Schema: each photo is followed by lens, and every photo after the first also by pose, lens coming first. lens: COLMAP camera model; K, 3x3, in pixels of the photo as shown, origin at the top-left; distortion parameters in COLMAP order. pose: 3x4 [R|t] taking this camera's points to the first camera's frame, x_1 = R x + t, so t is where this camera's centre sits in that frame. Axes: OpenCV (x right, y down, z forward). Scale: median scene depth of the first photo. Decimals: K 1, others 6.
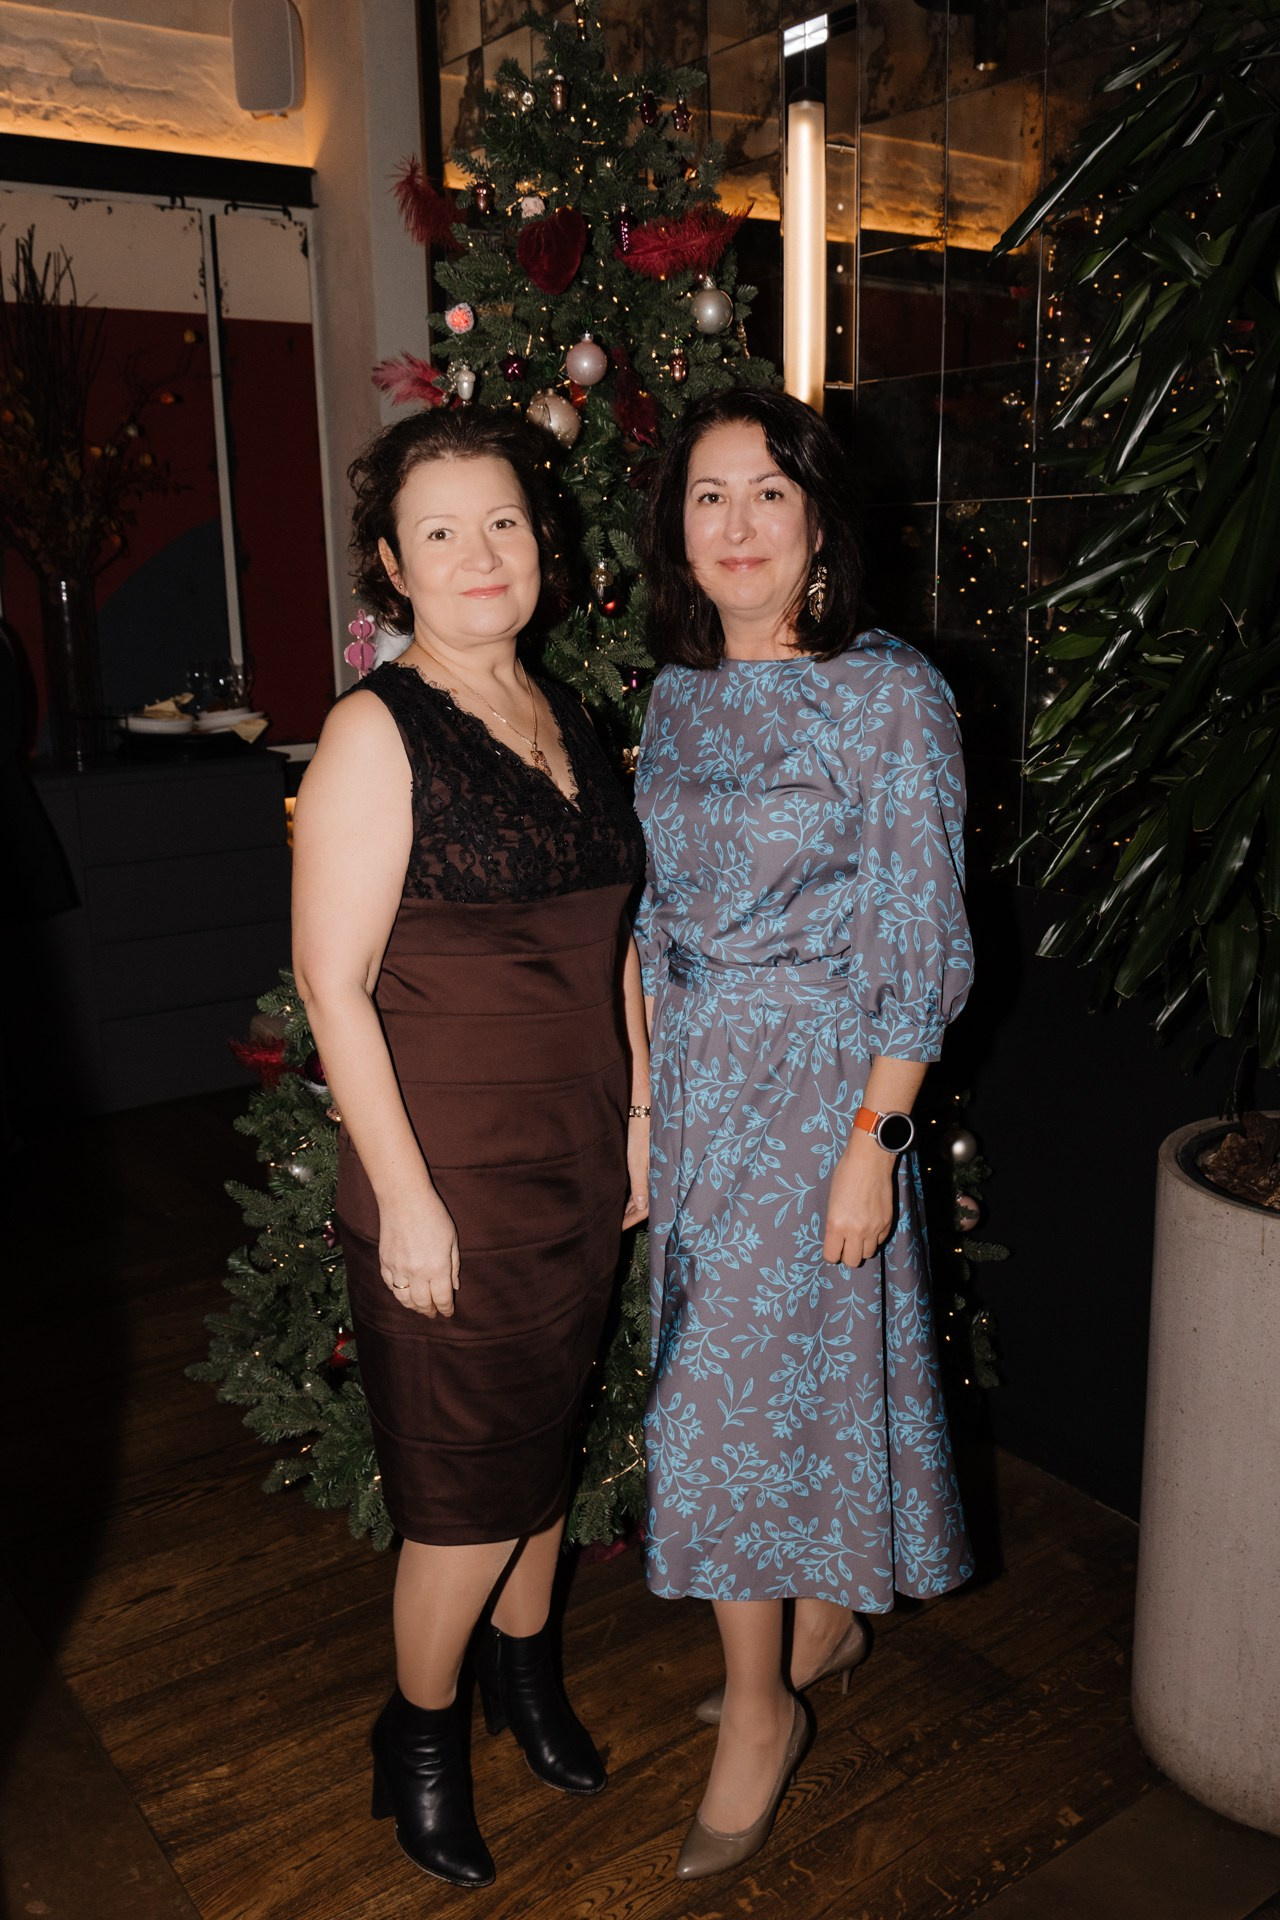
lens RADIAL K [[1650.9, 0, 664.7], [0, 1650.9, 970.7], [0, 0, 1]] dist [-0.026254, -0.010846]
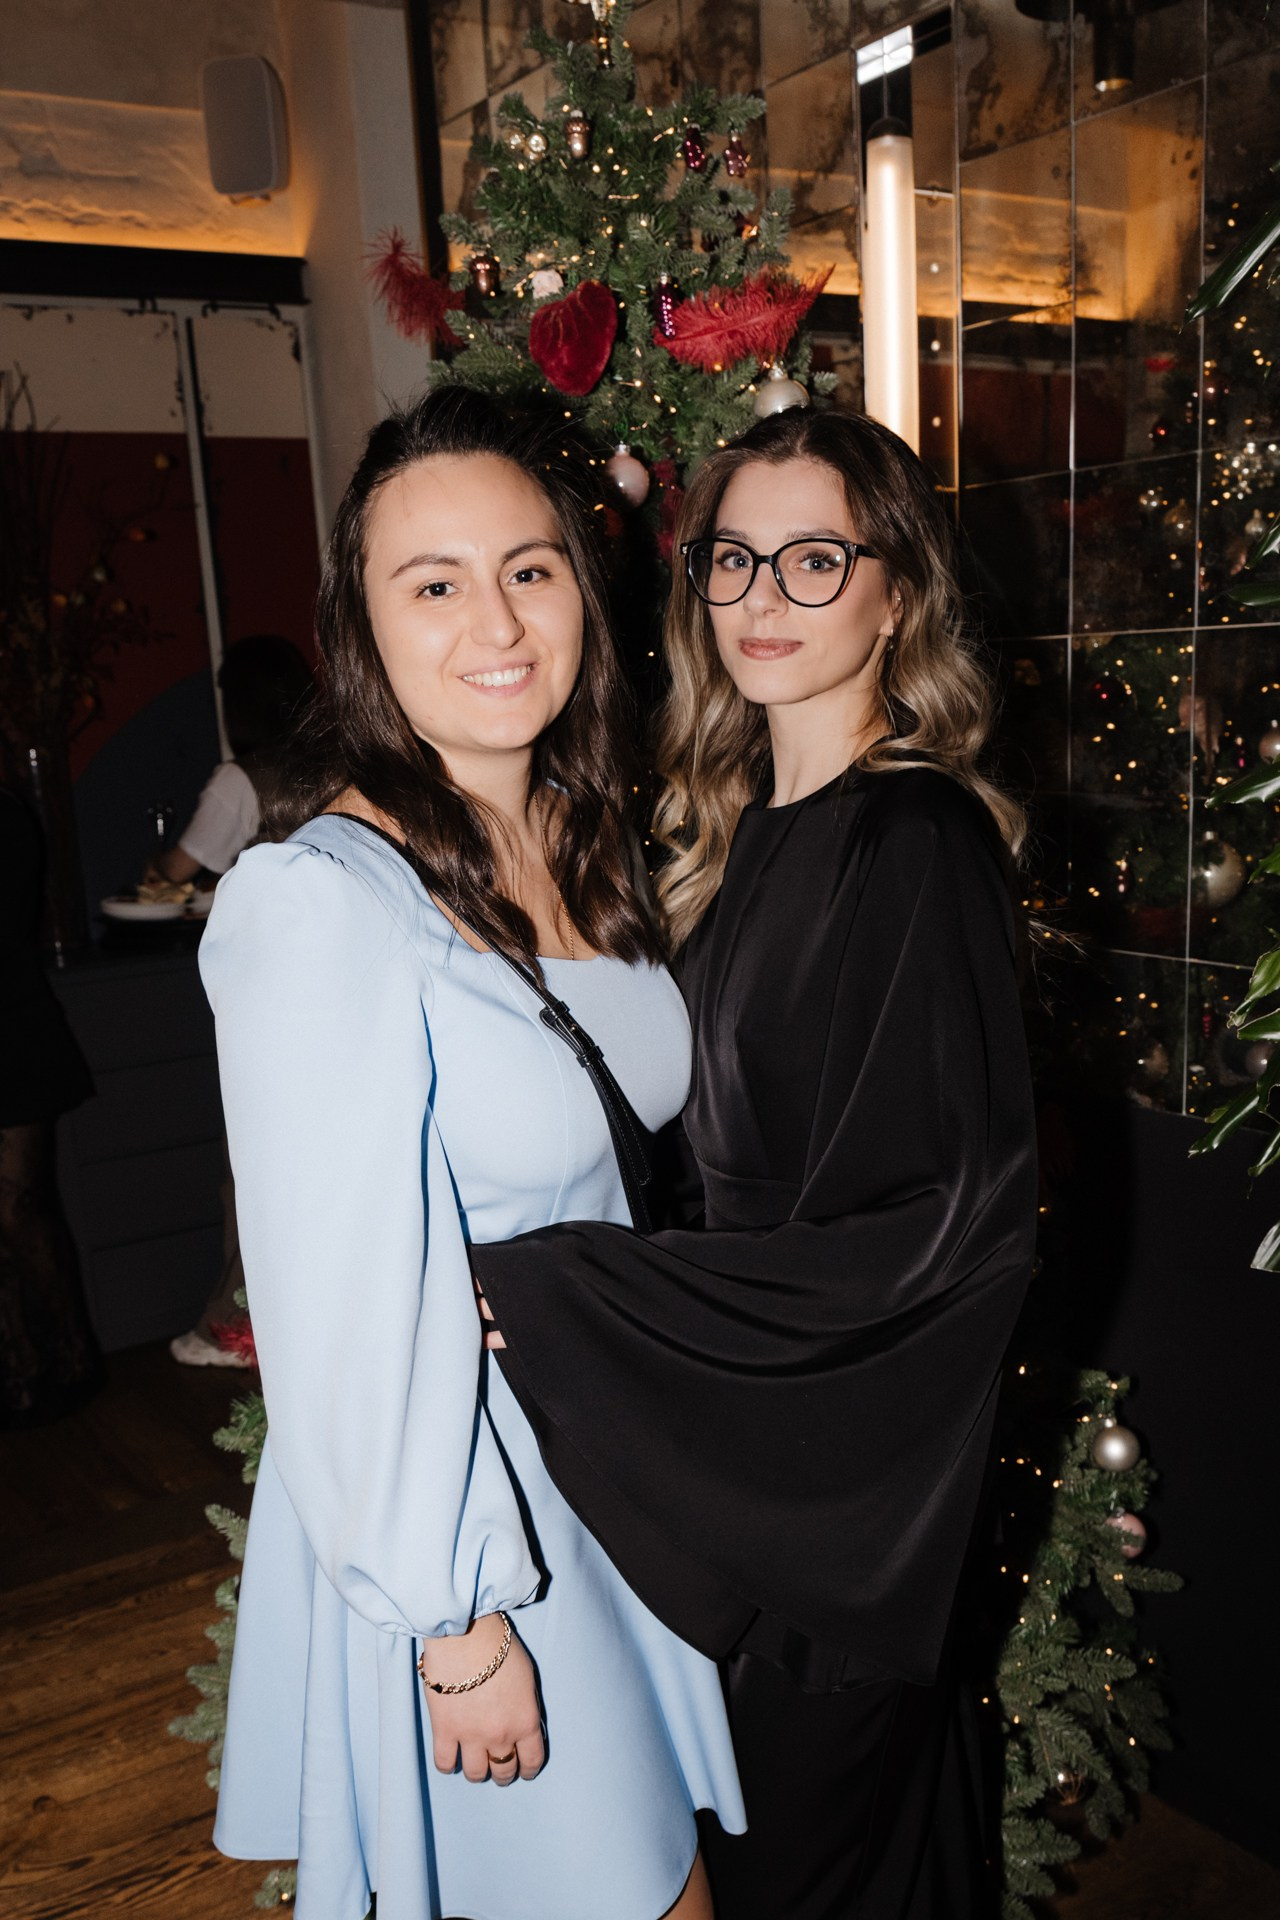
lens RADIAL K [[1805.3, 0, 639.7], [0, 1805.3, 1153.8], [0, 0, 1]] dist [-0.017788, -0.015916]
pose [[0.998415, -0.026349, -0.049741, -0.004733], [0.026978, 0.999564, 0.012020, -0.054619], [0.049403, -0.013343, 0.998690, 0.127615]]
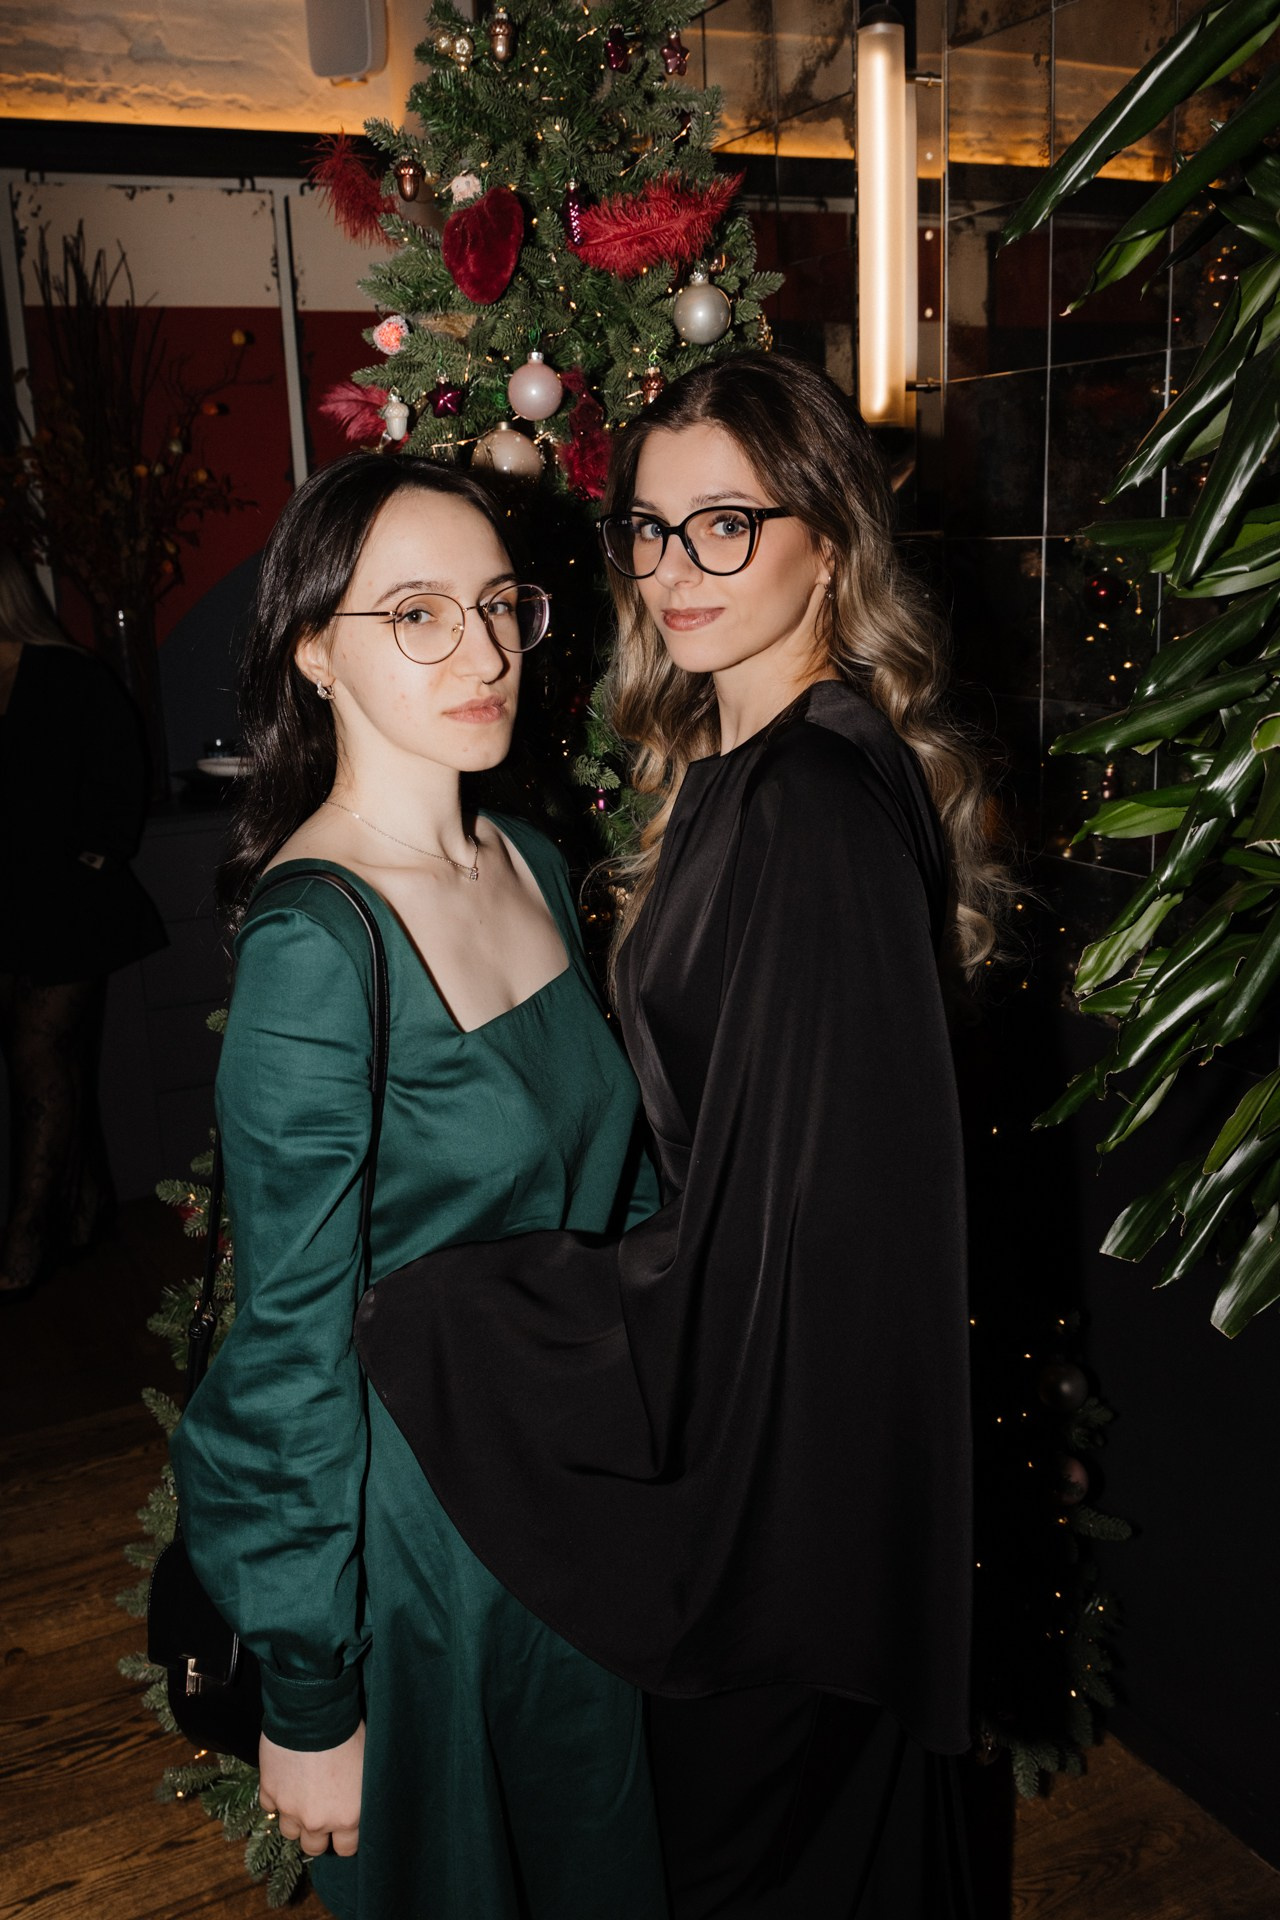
lens RADIAL K [[1754.3, 0, 596.0], [0, 1754.3, 963.5], [0, 0, 1]] dist [-0.008696, -0.026270]
pose [[0.988565, 0.007244, -0.150622, 0.089100], [-0.007758, 0.999966, -0.002825, -0.087911], [0.150596, 0.003961, 0.988587, 0.175075]]
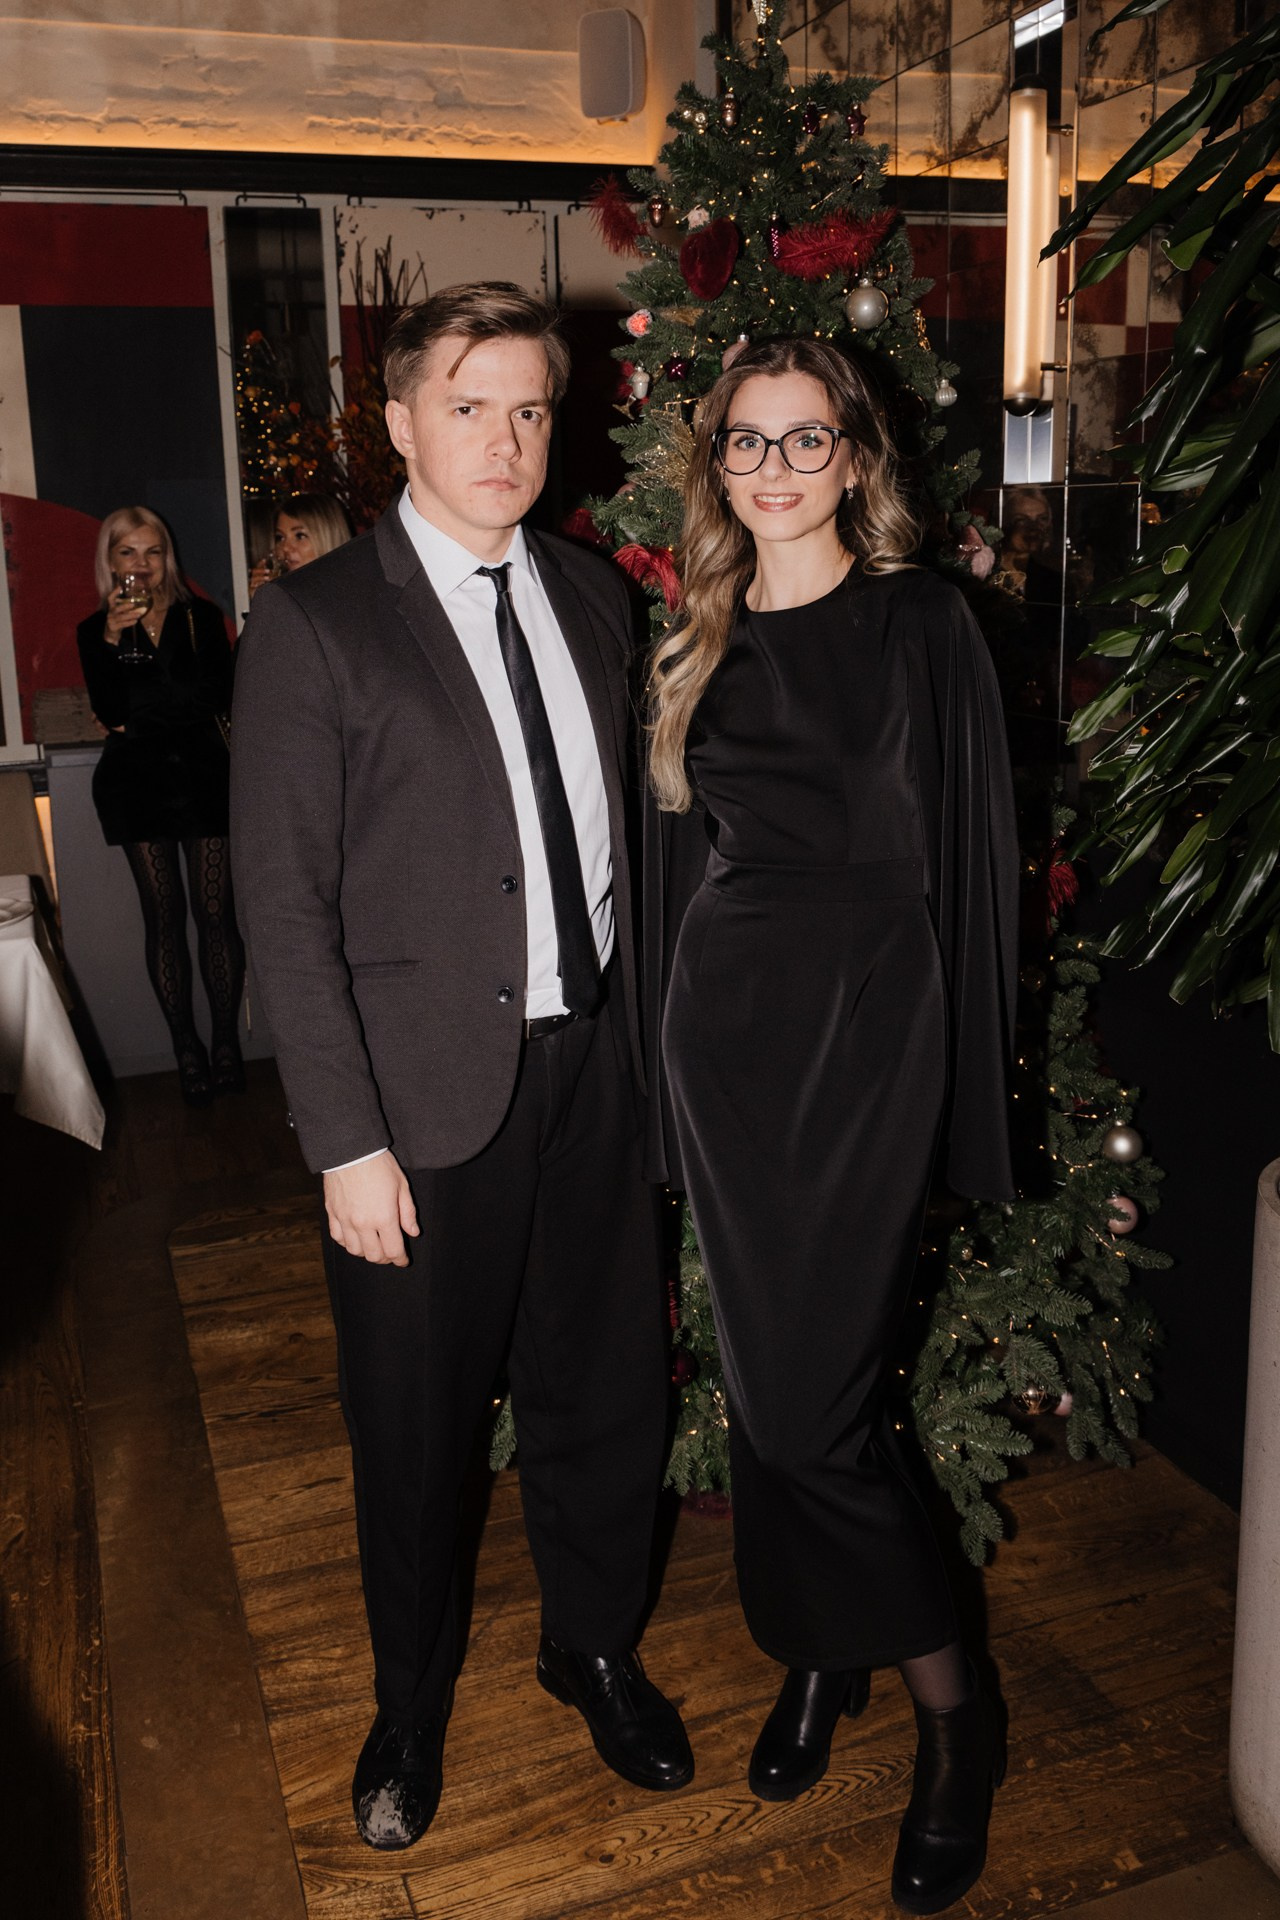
lens RADIAL K [[1630.4, 0, 571.8], [0, 1630.4, 867.2], [0, 0, 1]] dist [-0.036212, 0.005445]
pose [[0.956898, 0.049664, -0.286146, 0.137891], [-0.059500, 0.997896, -0.025775, -0.012928], [0.284264, 0.041690, 0.957839, -0.008481]]
